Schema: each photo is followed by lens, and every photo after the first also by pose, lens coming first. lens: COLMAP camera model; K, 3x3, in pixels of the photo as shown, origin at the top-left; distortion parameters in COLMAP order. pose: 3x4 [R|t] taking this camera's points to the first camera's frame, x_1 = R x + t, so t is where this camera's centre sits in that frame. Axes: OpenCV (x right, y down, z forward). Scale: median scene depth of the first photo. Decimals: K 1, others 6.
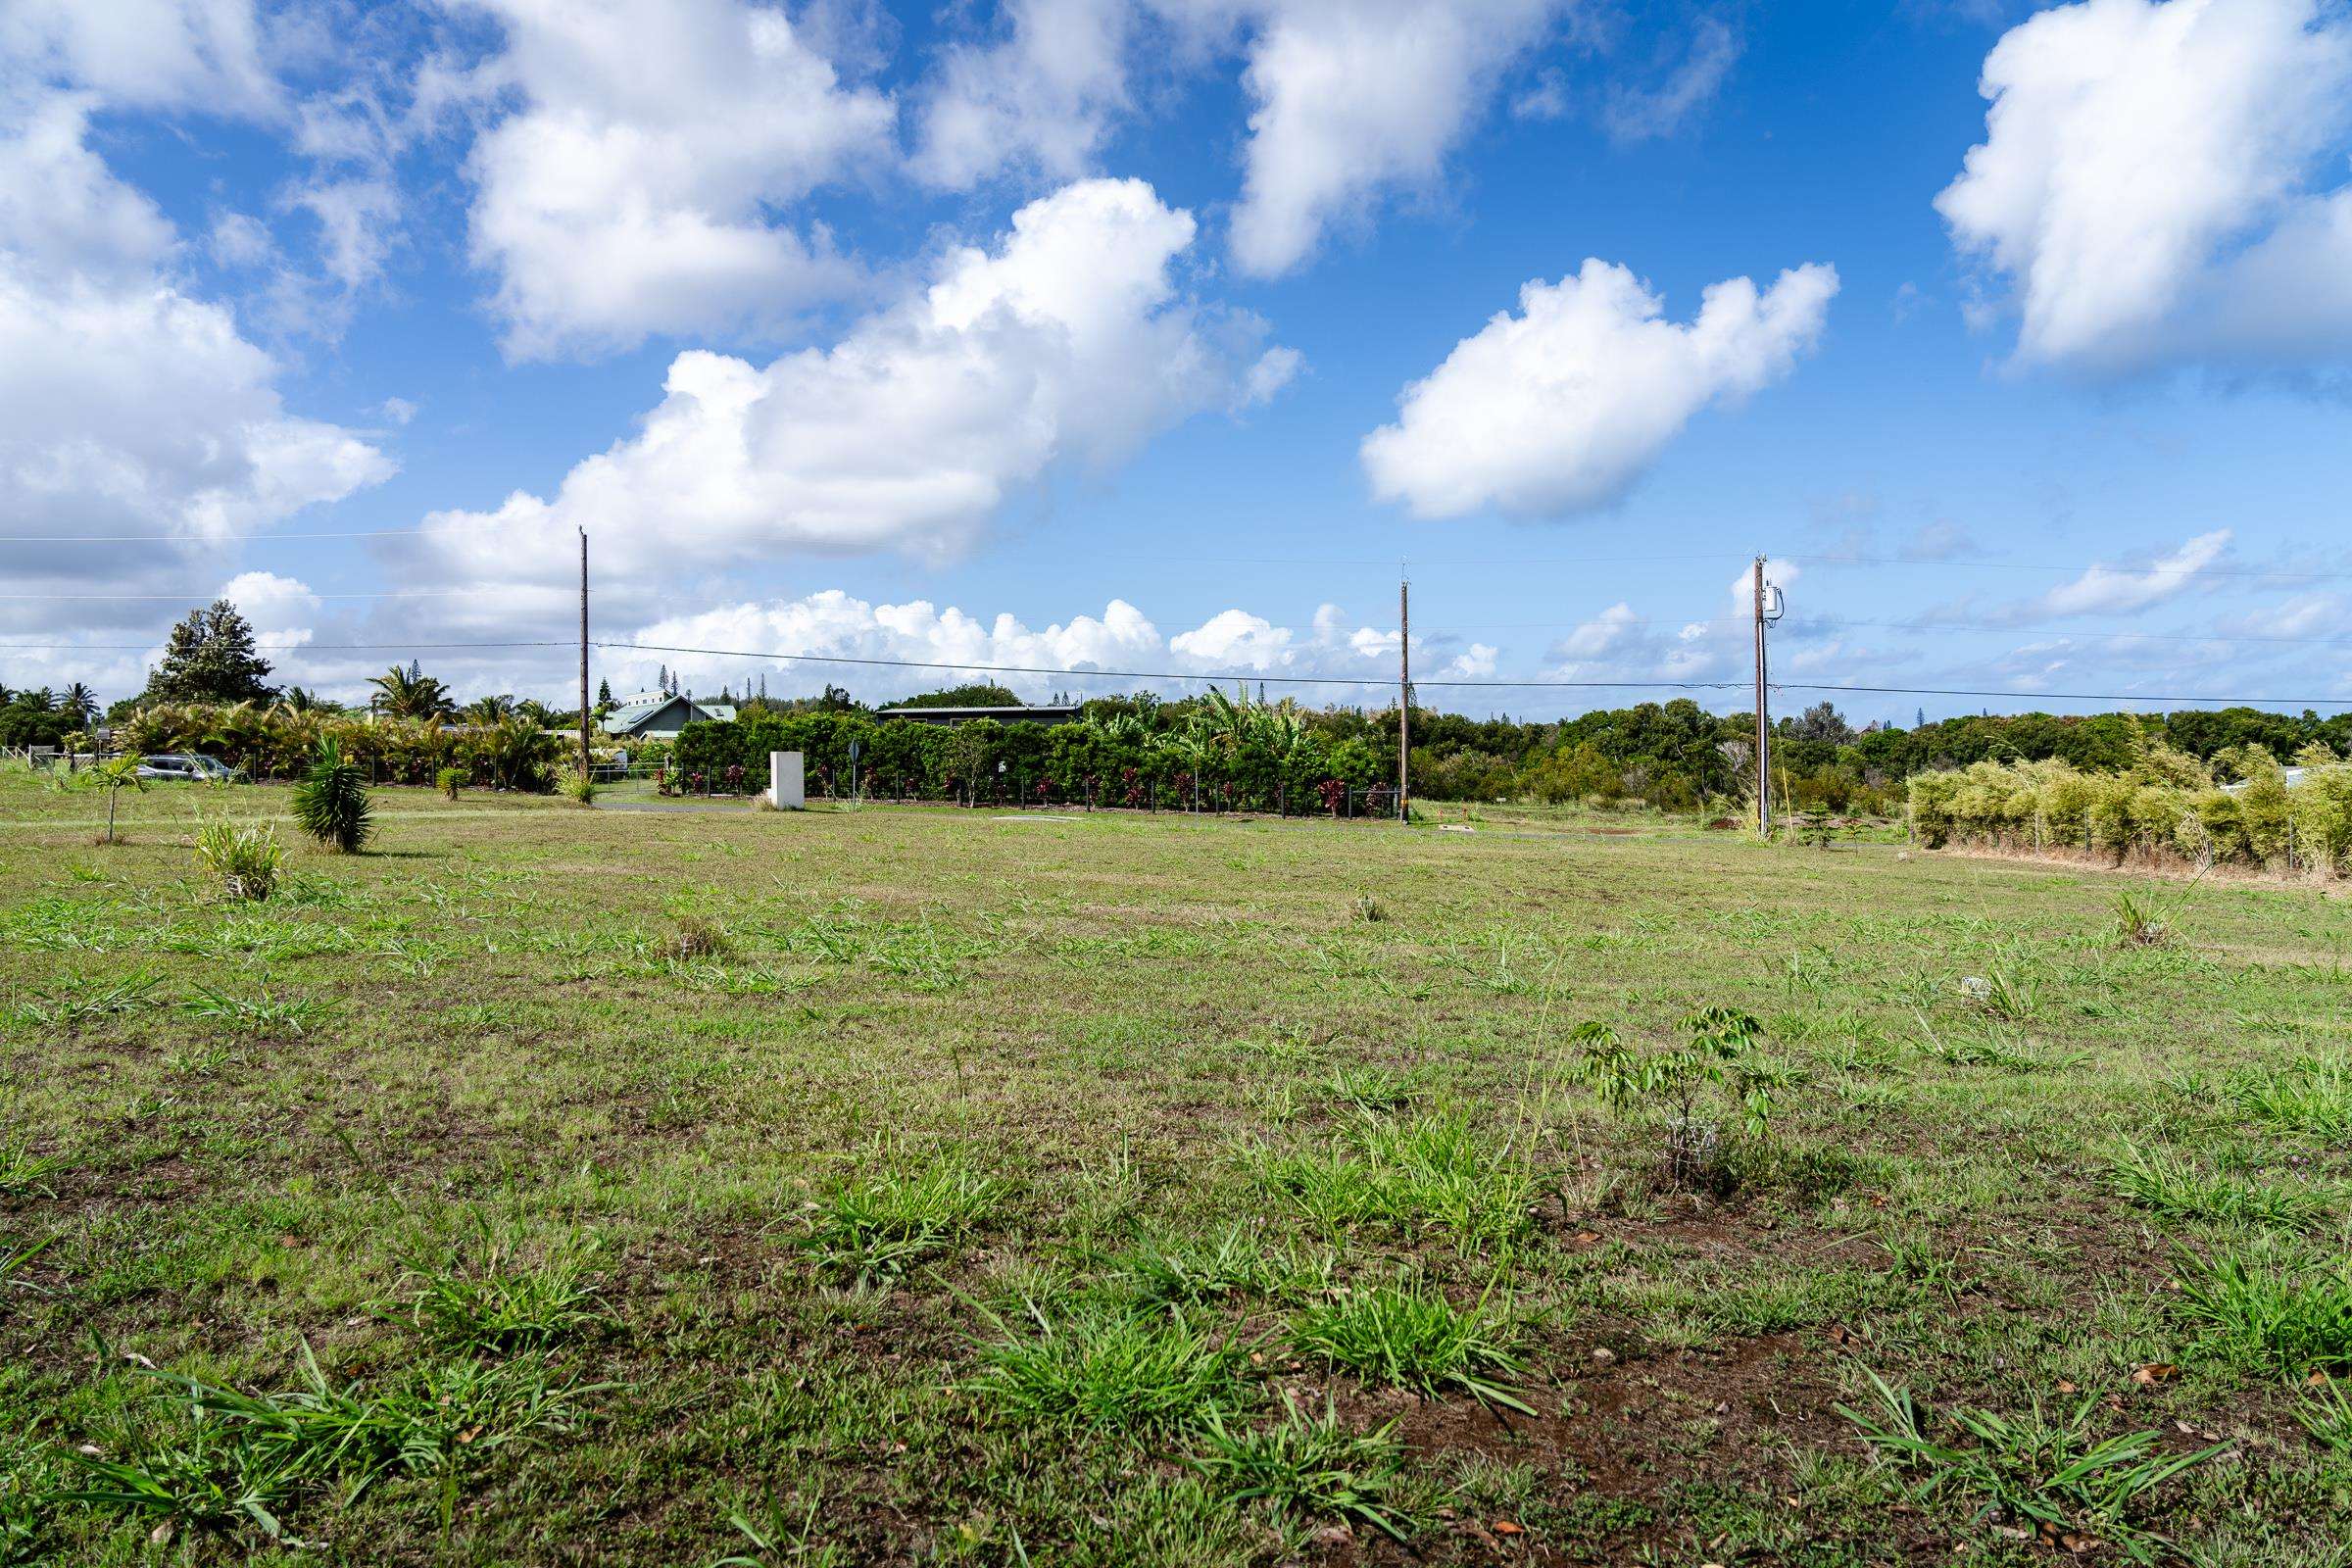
lens RADIAL K [[1573.1, 0, 1174.5], [0, 1573.1, 742.7], [0, 0, 1]] dist [-0.033731, -0.002931]
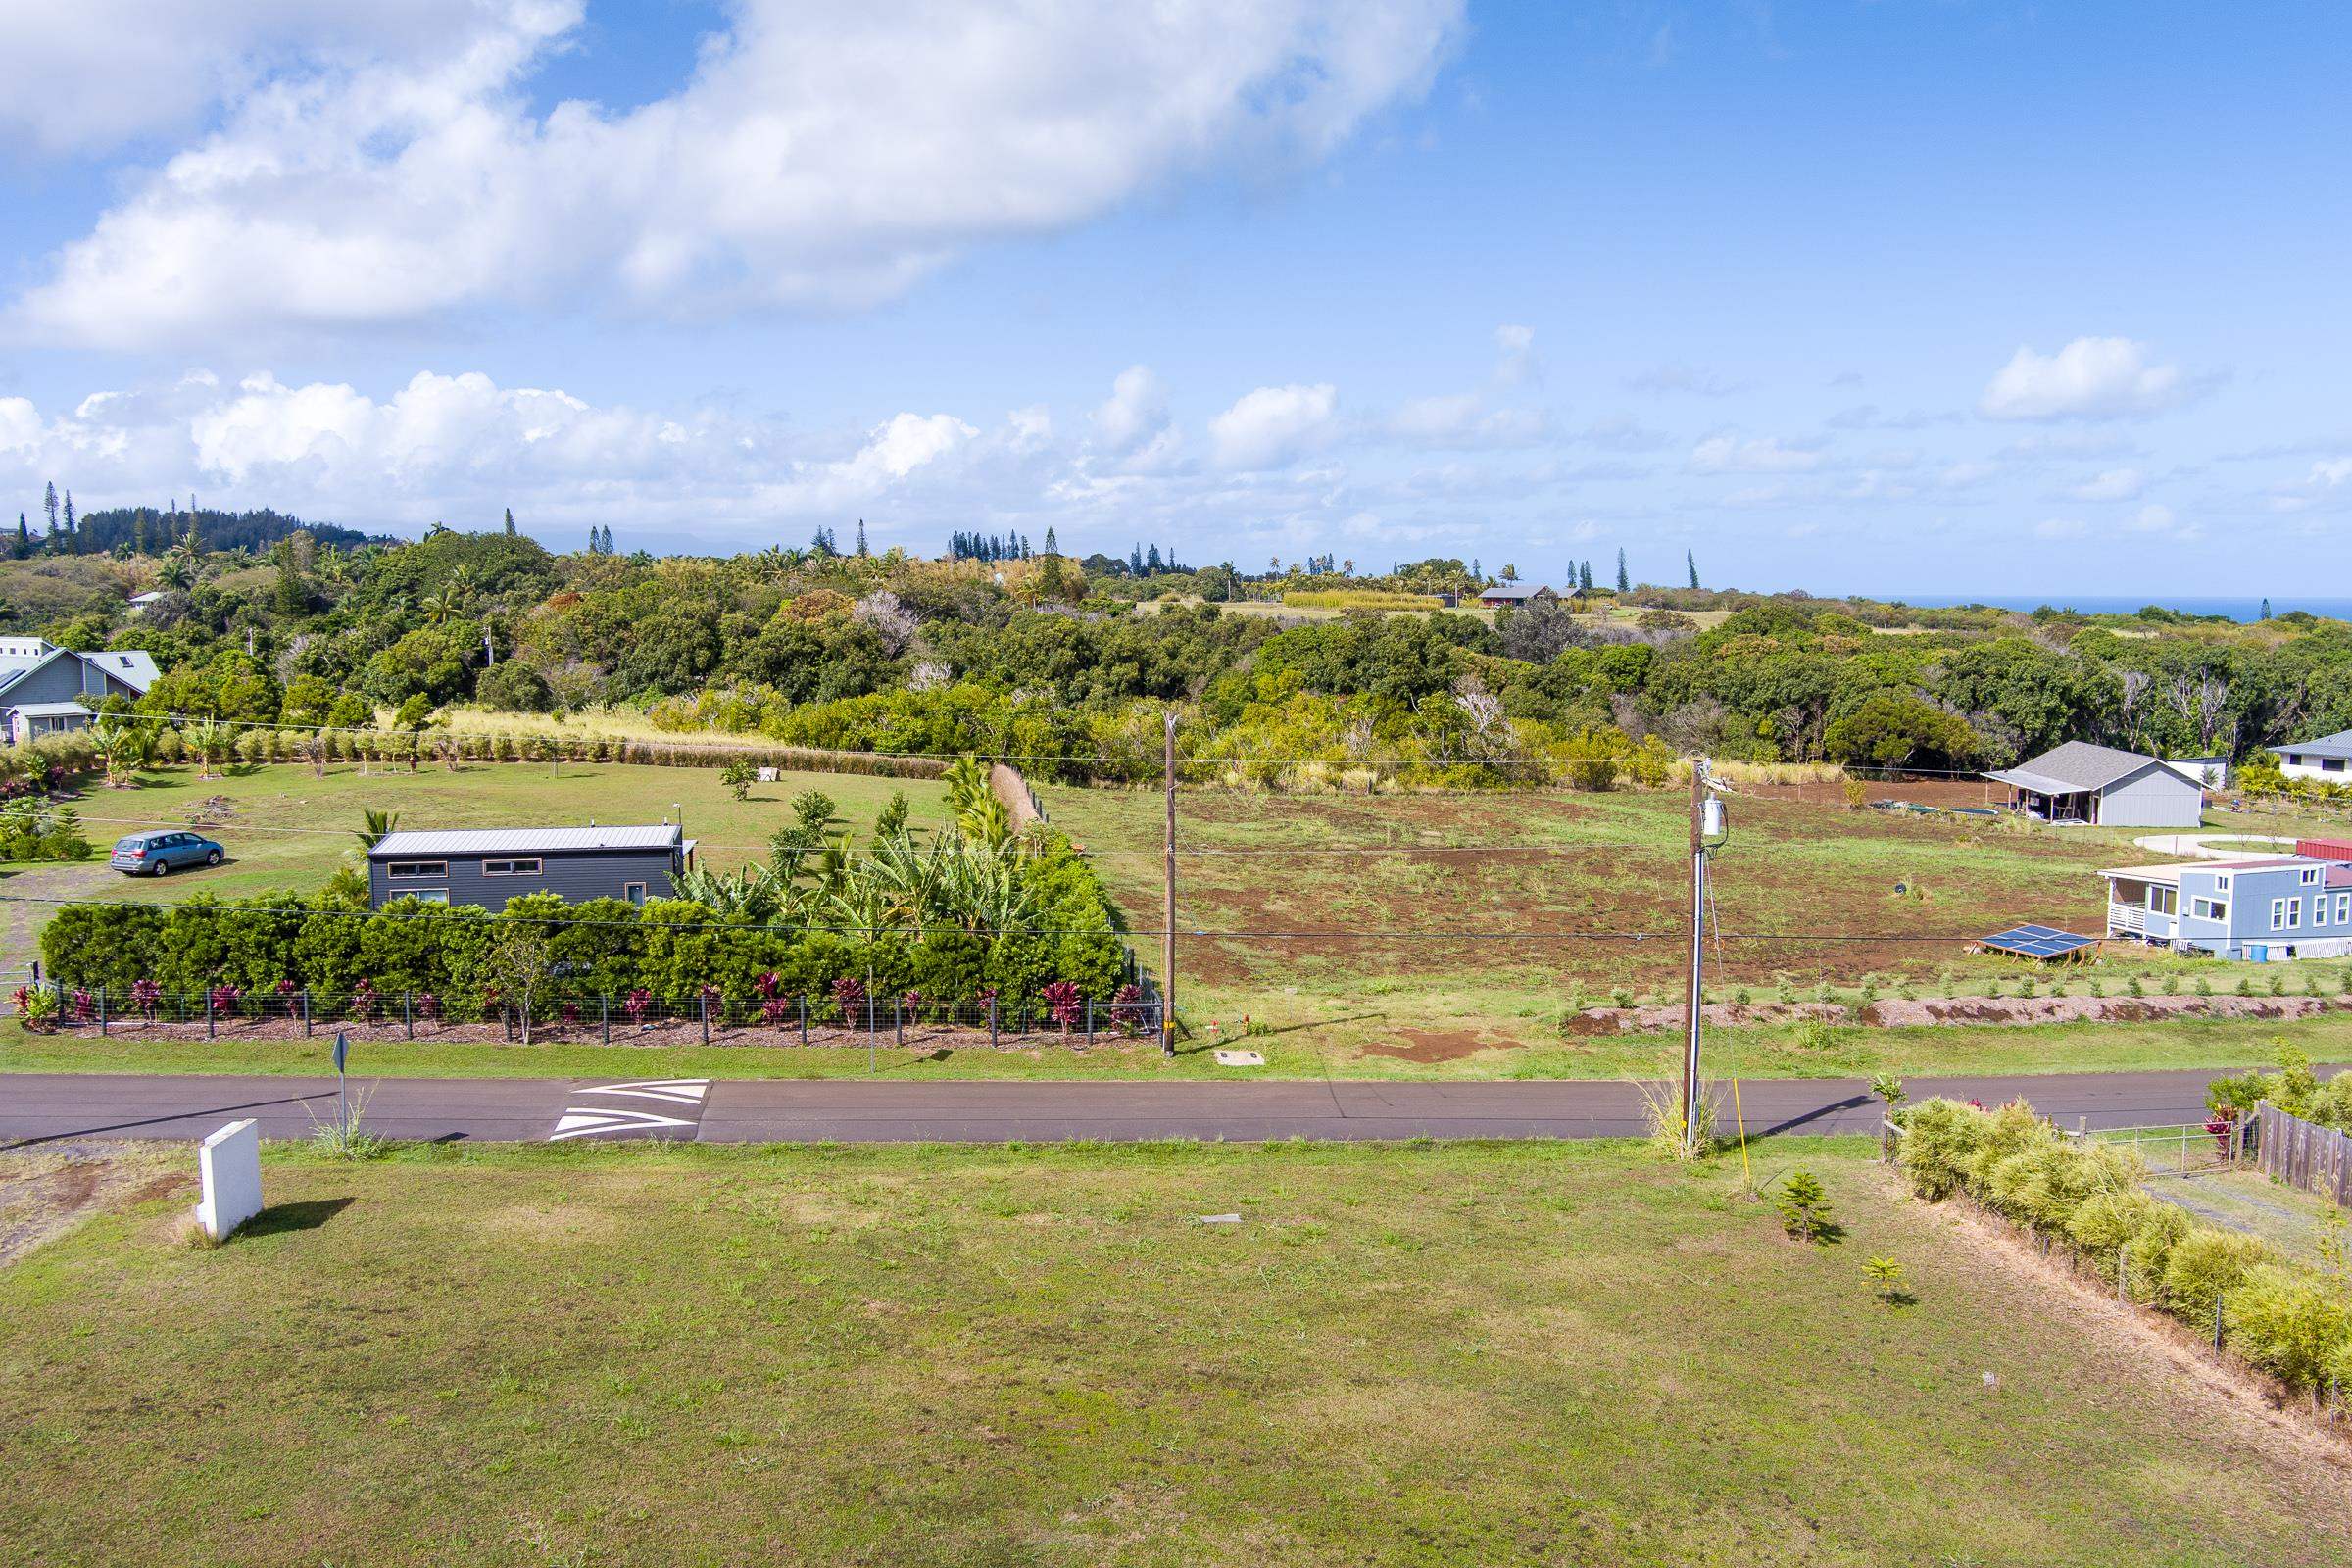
lens RADIAL K [[1915.5, 0, 1168.4], [0, 1915.5, 797.7], [0, 0, 1]] dist [-0.079961, 0.036509]
pose [[0.976549, -0.014431, 0.214813, -0.034548], [-0.012490, 0.992273, 0.123442, -0.160777], [-0.214934, -0.123230, 0.968823, 0.174827]]
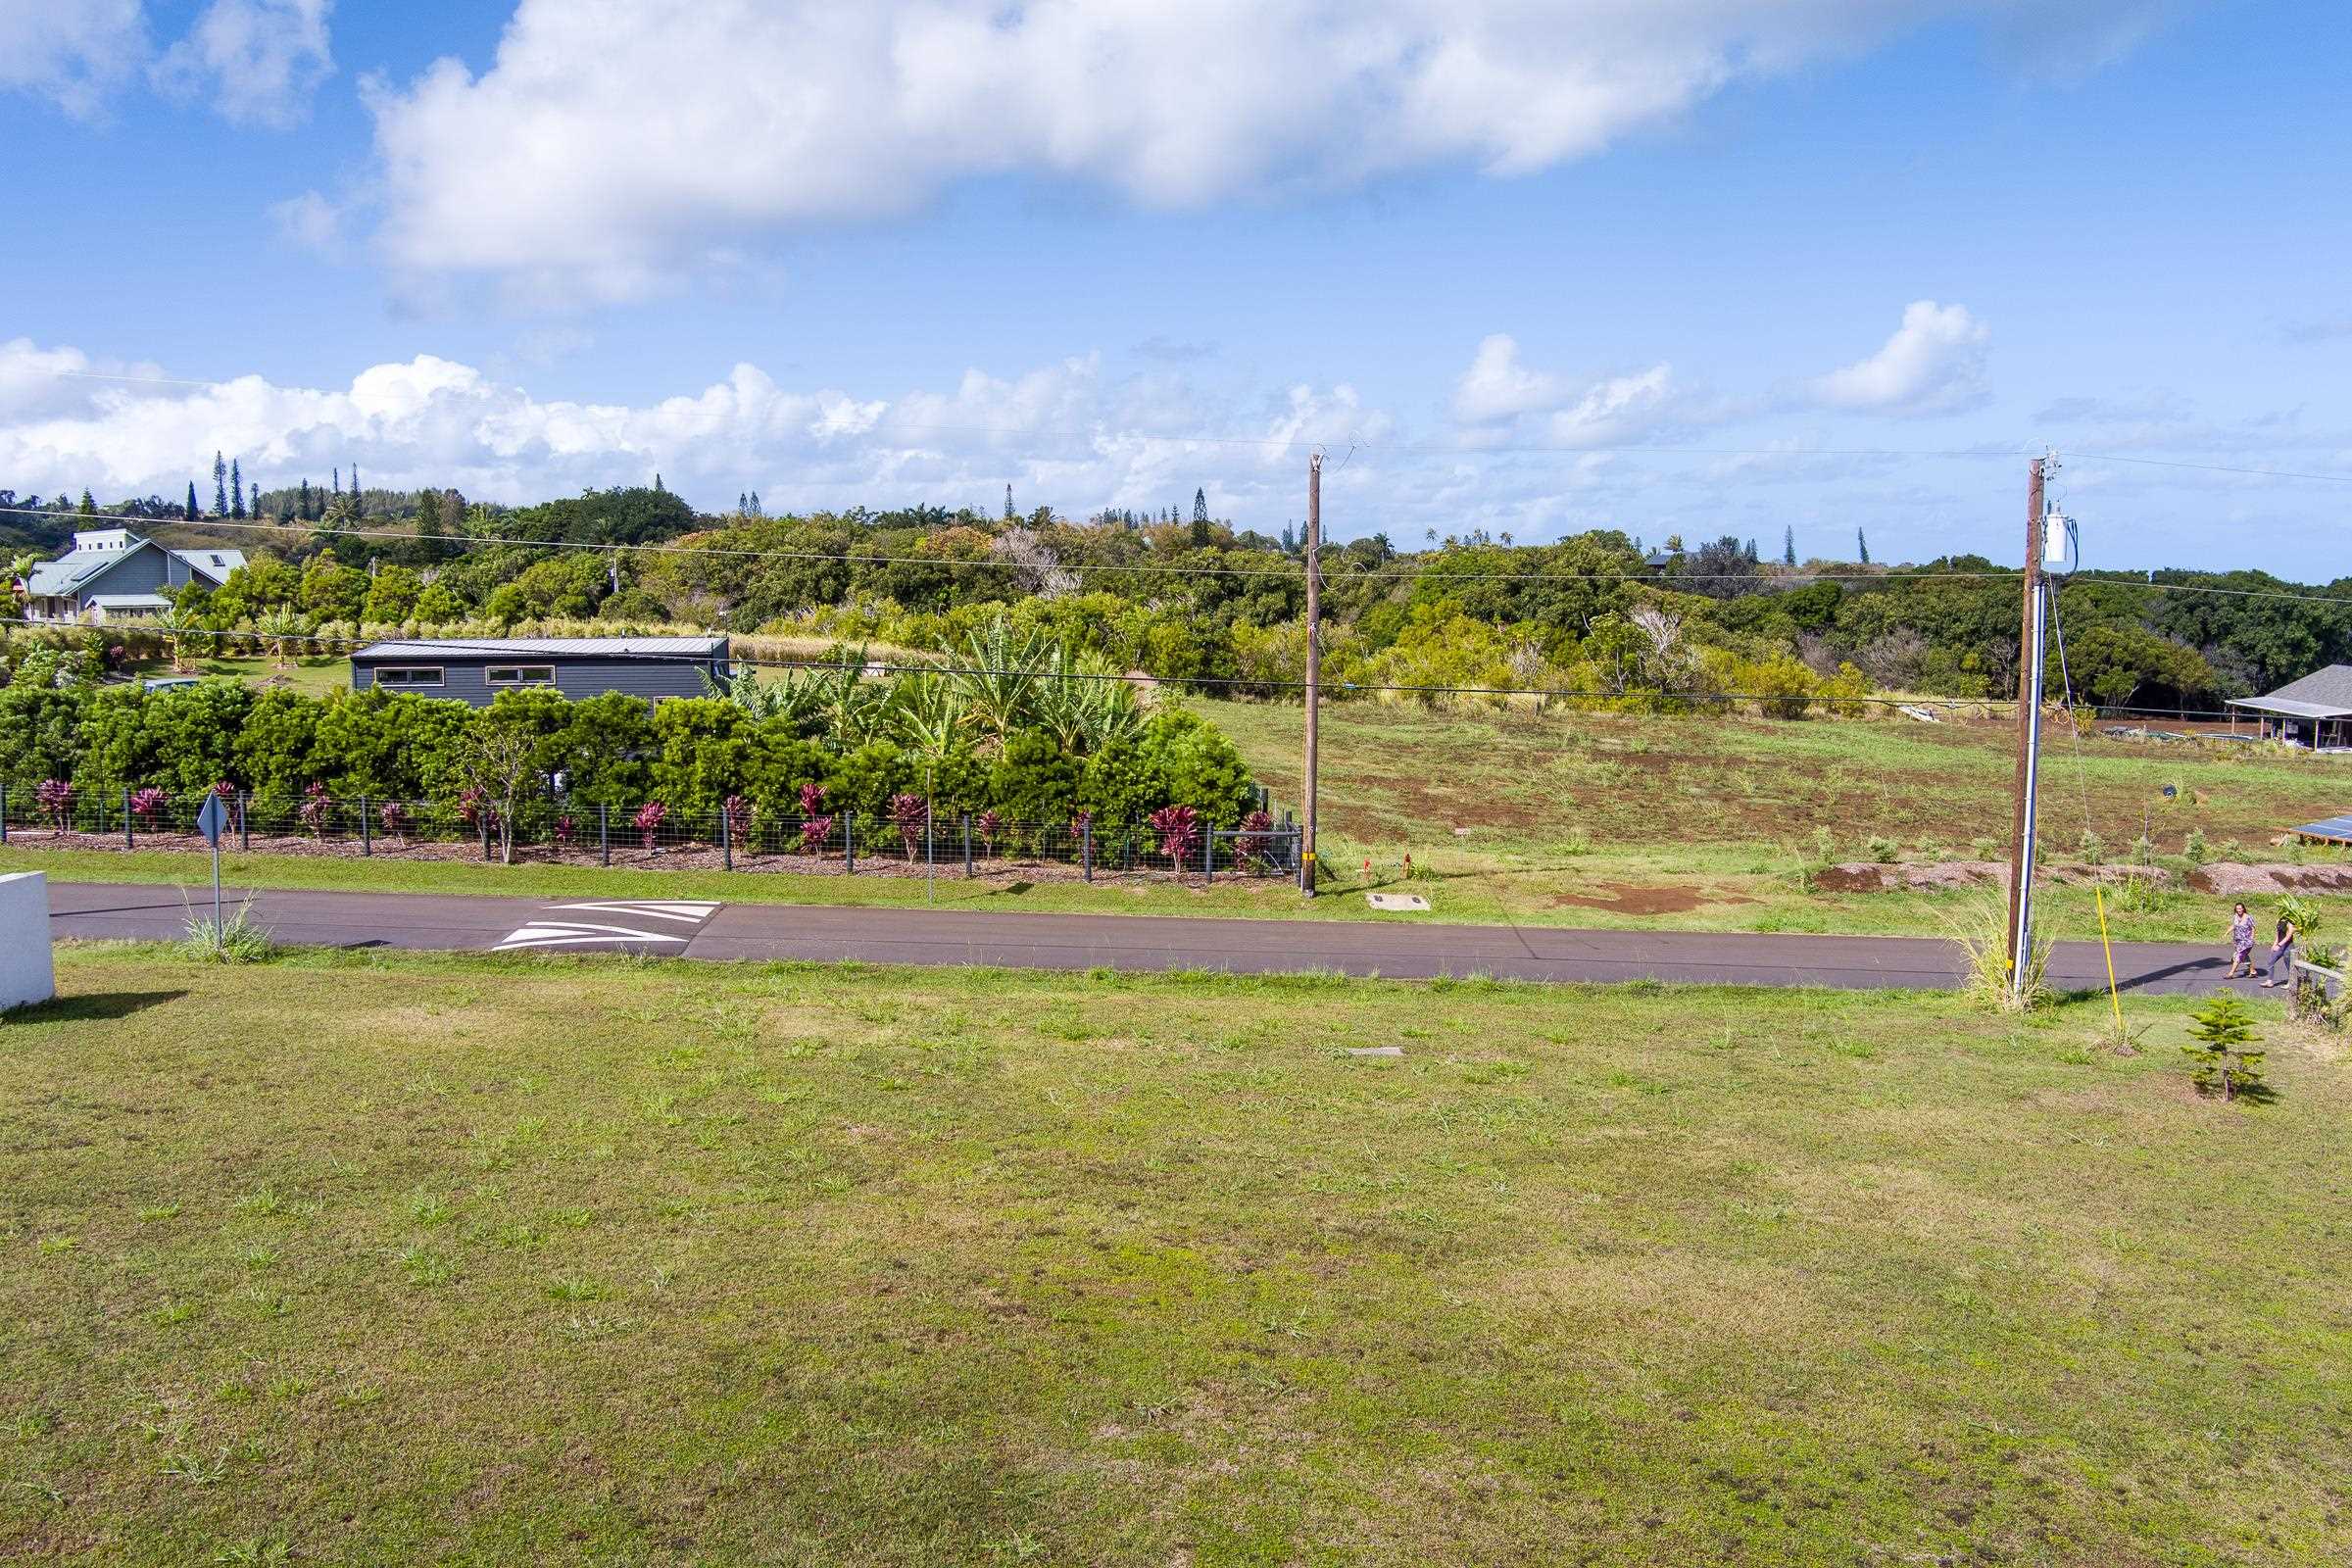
lens RADIAL K [[1915.5, 0, 1165.3], [0, 1915.5, 781.8], [0, 0, 1]] dist [-0.079961, 0.036509]
pose [[0.990679, -0.003082, 0.136181, 0.004586], [-0.013610, 0.992501, 0.121473, -0.066065], [-0.135534, -0.122194, 0.983209, 0.332044]]
